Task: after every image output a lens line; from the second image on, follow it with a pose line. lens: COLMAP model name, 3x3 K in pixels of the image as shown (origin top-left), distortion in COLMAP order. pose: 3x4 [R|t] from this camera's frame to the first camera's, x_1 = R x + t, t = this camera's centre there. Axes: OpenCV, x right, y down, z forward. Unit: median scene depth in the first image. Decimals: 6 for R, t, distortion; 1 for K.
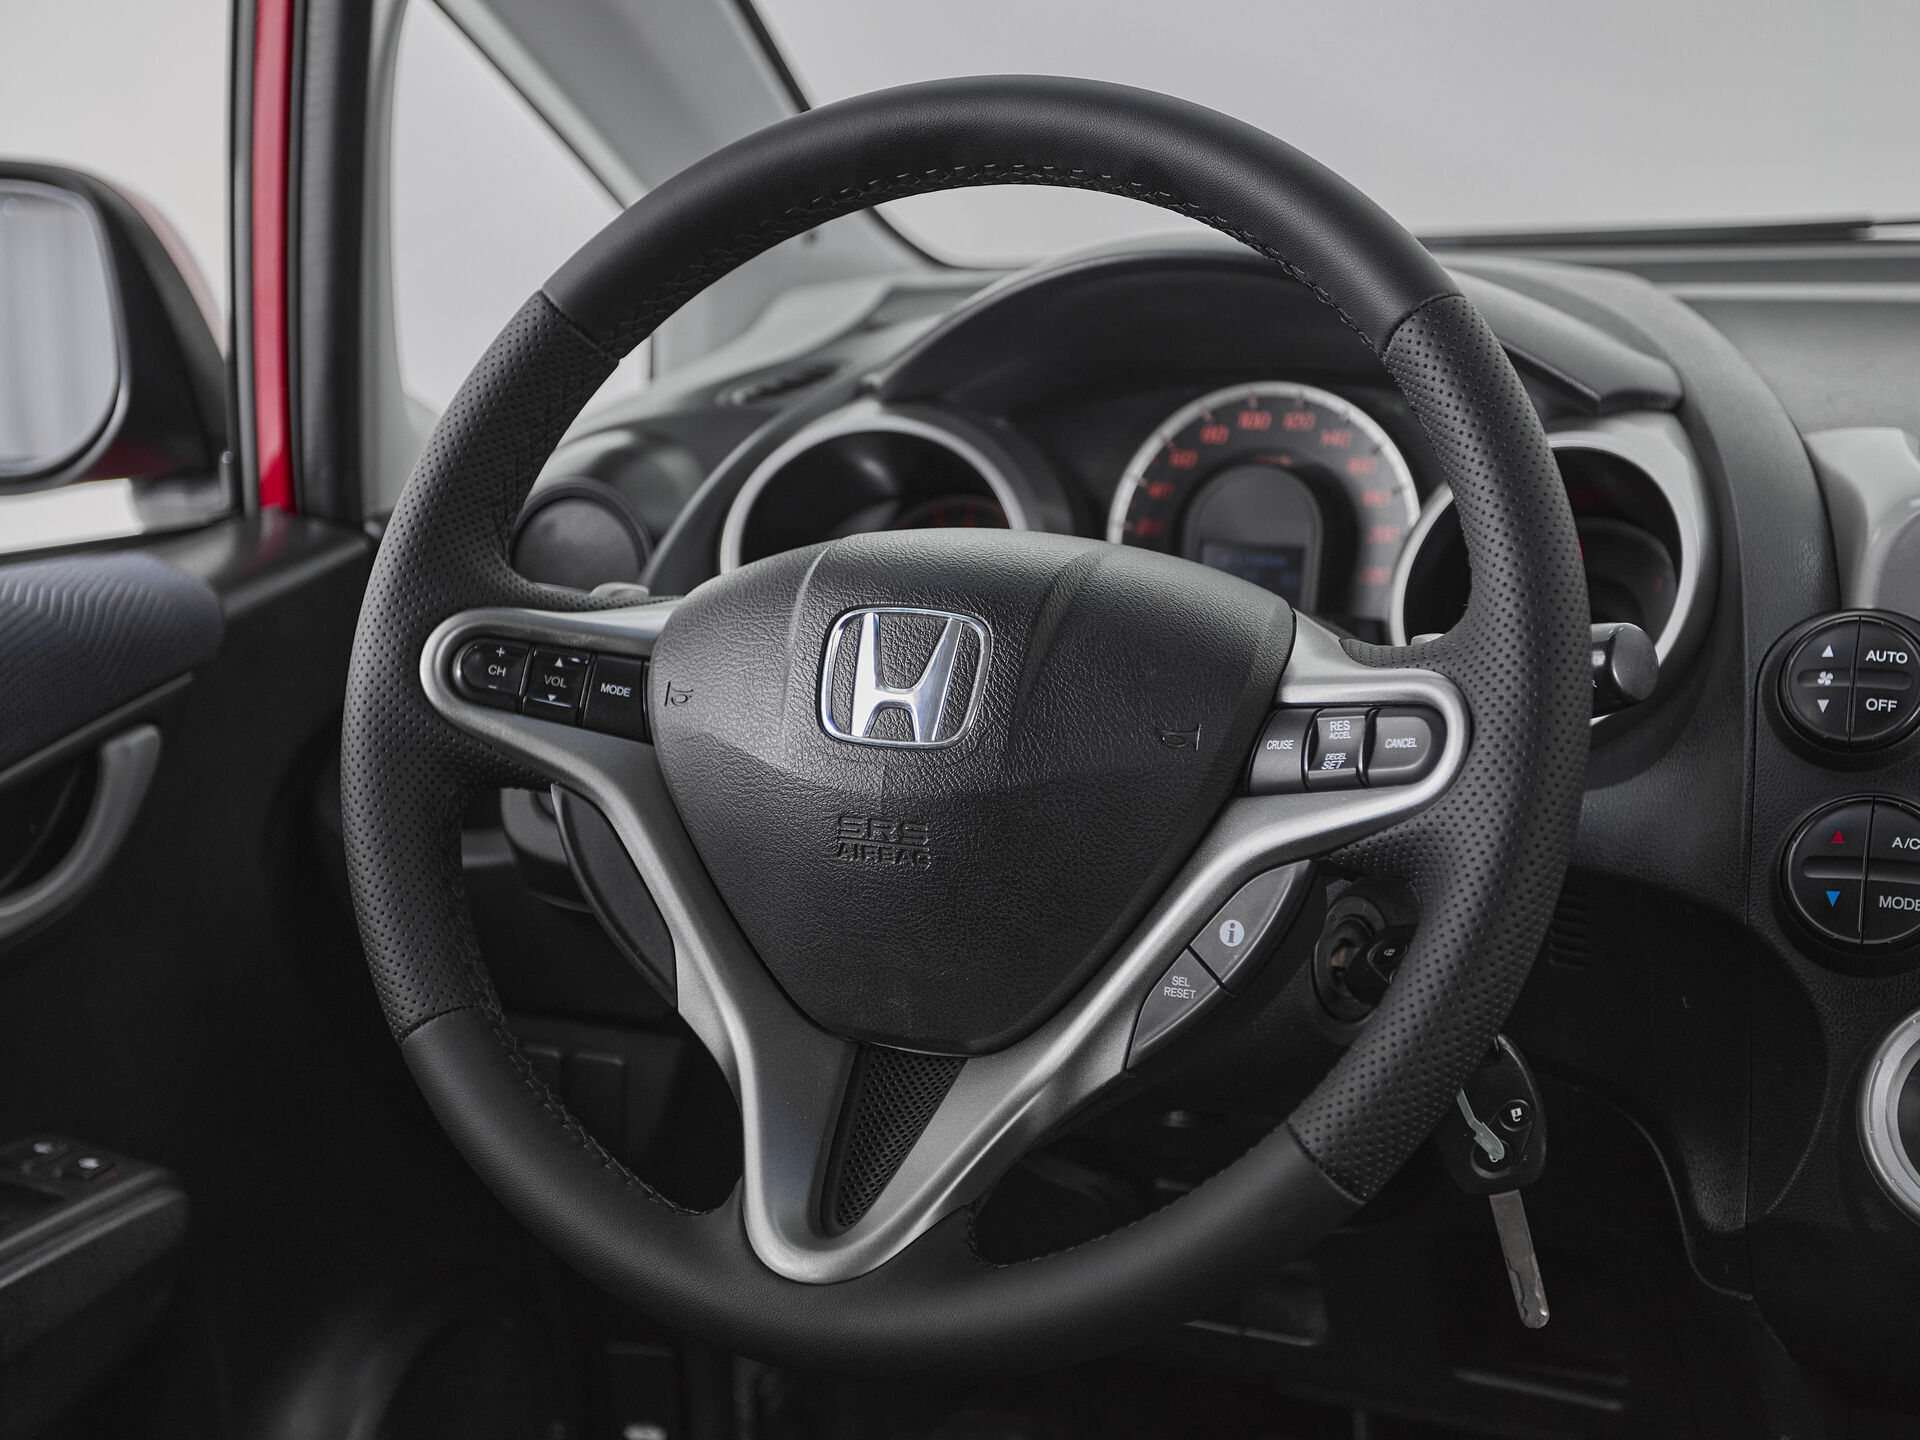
lens RADIAL K [[2645.9, 0, 905.2], [0, 2645.9, 671.7], [0, 0, 1]] dist [0.030615, 0.052477]
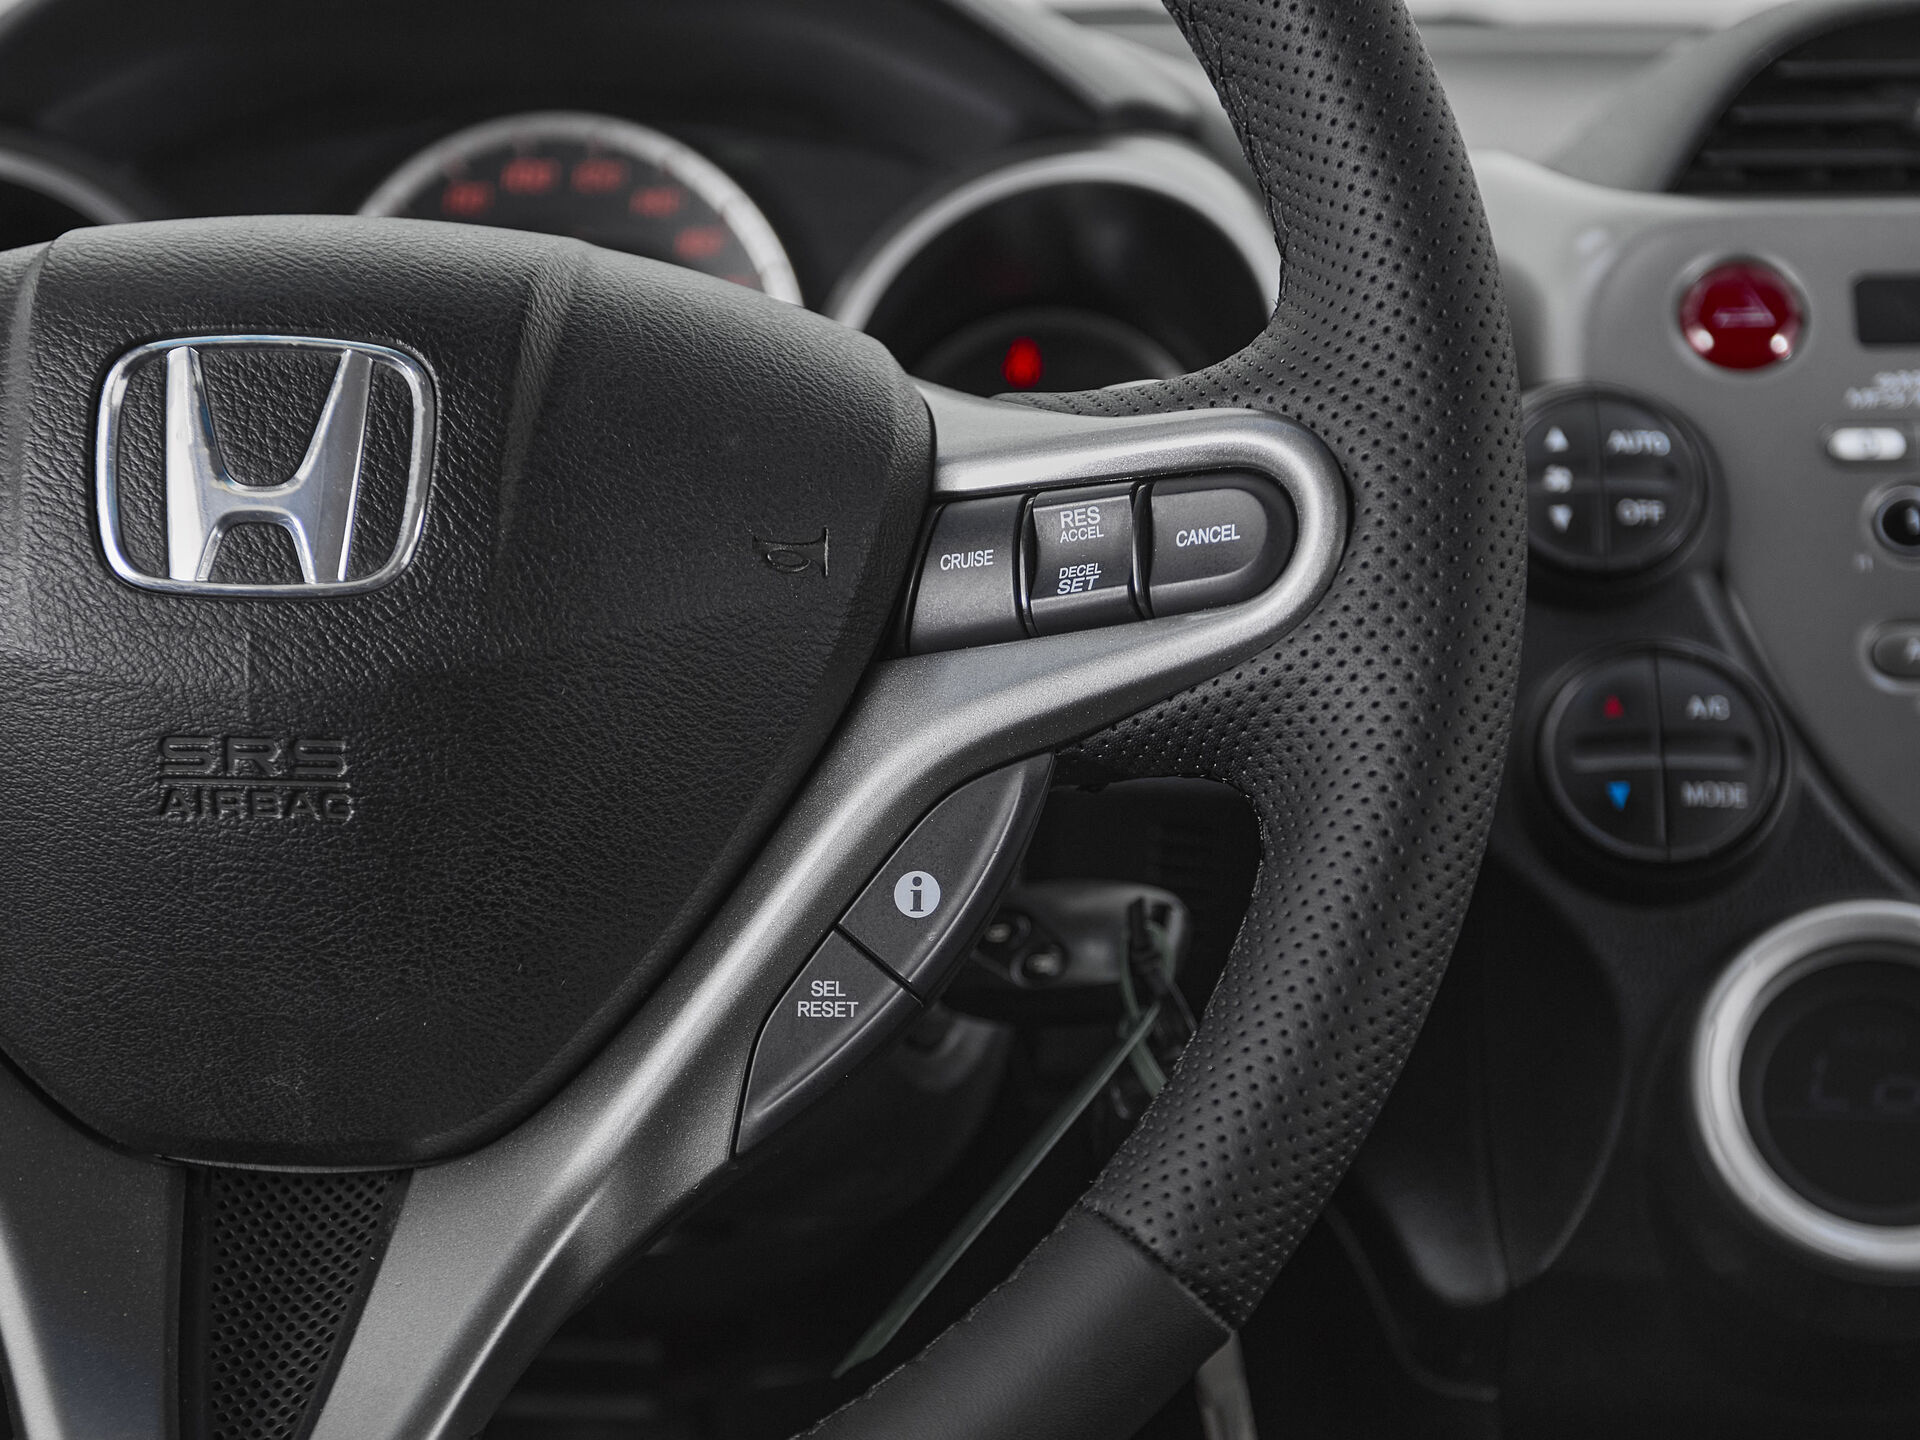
lens RADIAL K [[3025.0, 0, 953.0], [0, 3025.0, 931.2], [0, 0, 1]] dist [0.006899, 0.138482]
pose [[0.916445, -0.079088, 0.392267, -0.109881], [0.051796, 0.995473, 0.079695, 0.049350], [-0.396794, -0.052719, 0.916393, 0.360842]]
